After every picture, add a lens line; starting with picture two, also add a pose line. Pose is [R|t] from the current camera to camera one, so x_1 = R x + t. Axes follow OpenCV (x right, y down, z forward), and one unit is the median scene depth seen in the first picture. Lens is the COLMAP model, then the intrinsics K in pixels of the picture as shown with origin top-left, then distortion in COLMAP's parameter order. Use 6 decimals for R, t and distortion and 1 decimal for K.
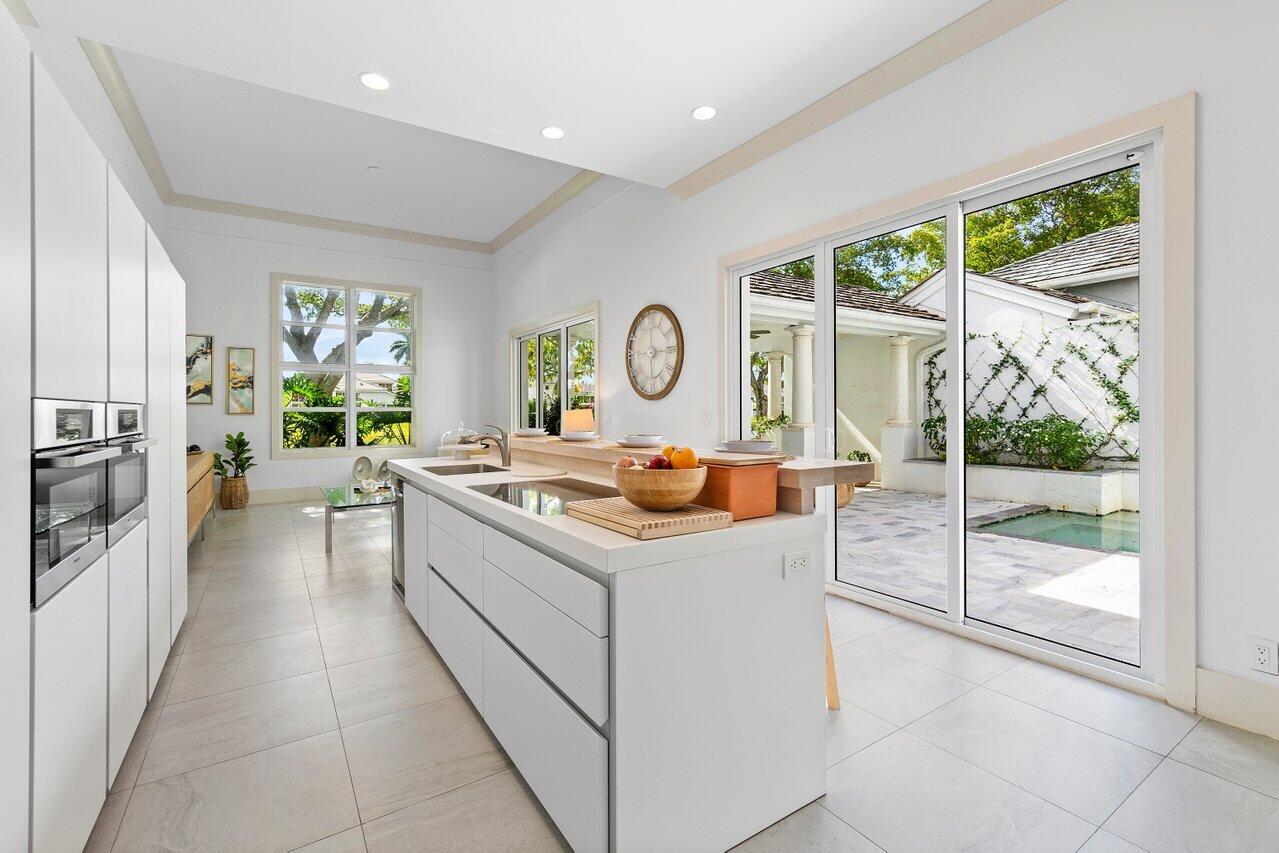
lens RADIAL K [[566.1, 0, 633.2], [0, 566.1, 409.7], [0, 0, 1]] dist [-0.000868, 0.000312]
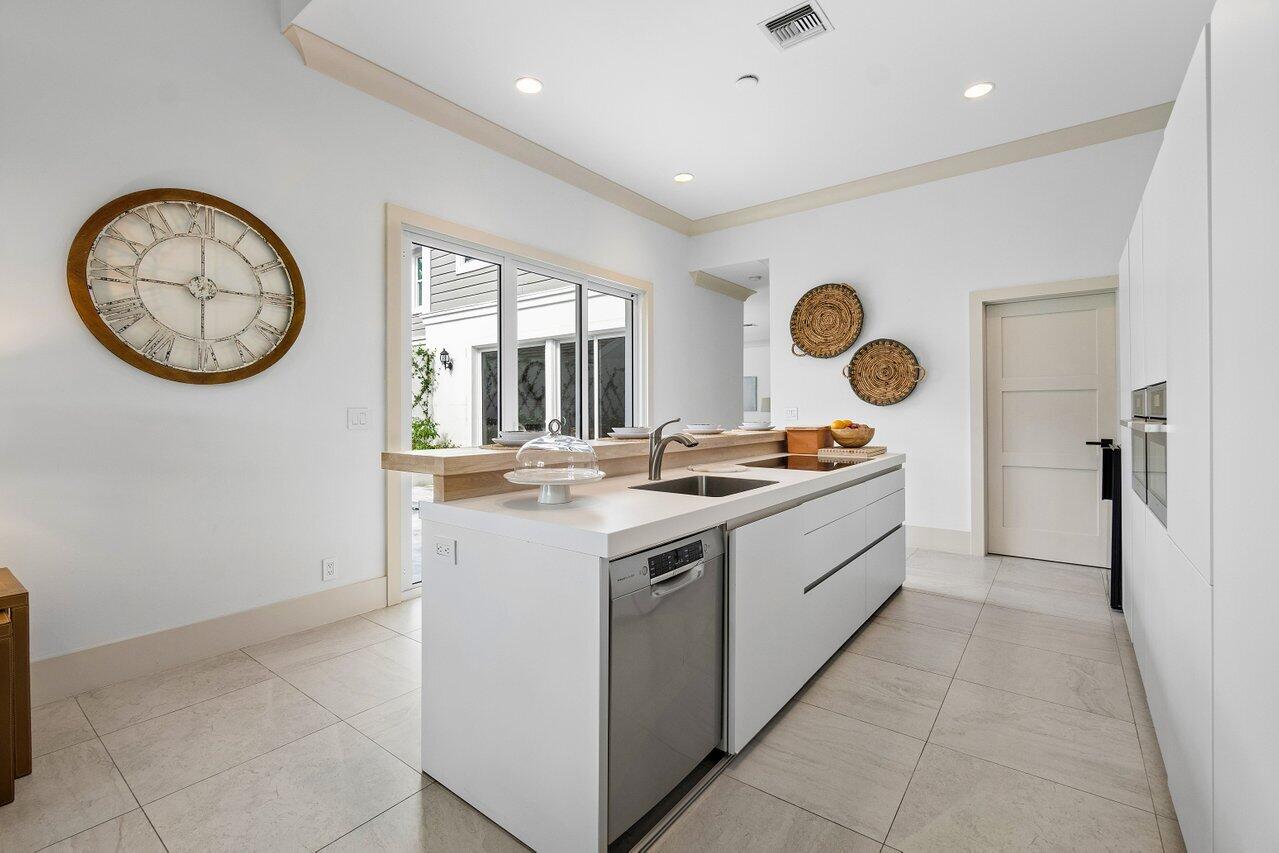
lens RADIAL K [[566.1, 0, 633.2], [0, 566.1, 409.7], [0, 0, 1]] dist [-0.000868, 0.000312]
pose [[-0.336933, 0.008919, 0.941486, -0.416582], [0.003779, 0.999960, -0.008120, 0.008146], [-0.941521, 0.000822, -0.336953, 0.600692]]
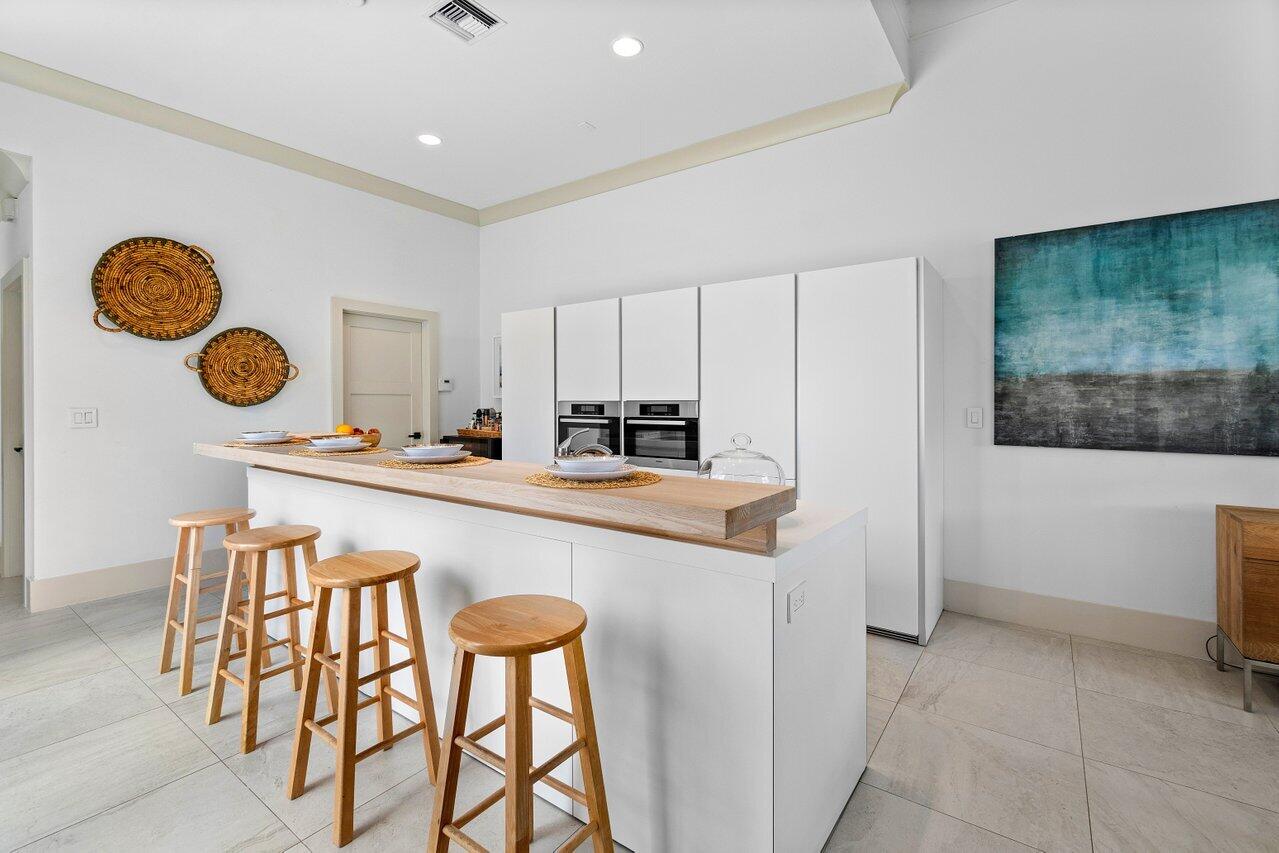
lens RADIAL K [[566.1, 0, 633.2], [0, 566.1, 409.7], [0, 0, 1]] dist [-0.000868, 0.000312]
pose [[-0.933154, 0.010507, -0.359324, -0.040629], [0.007638, 0.999927, 0.009401, -0.000055], [0.359396, 0.006028, -0.933165, 0.767966]]
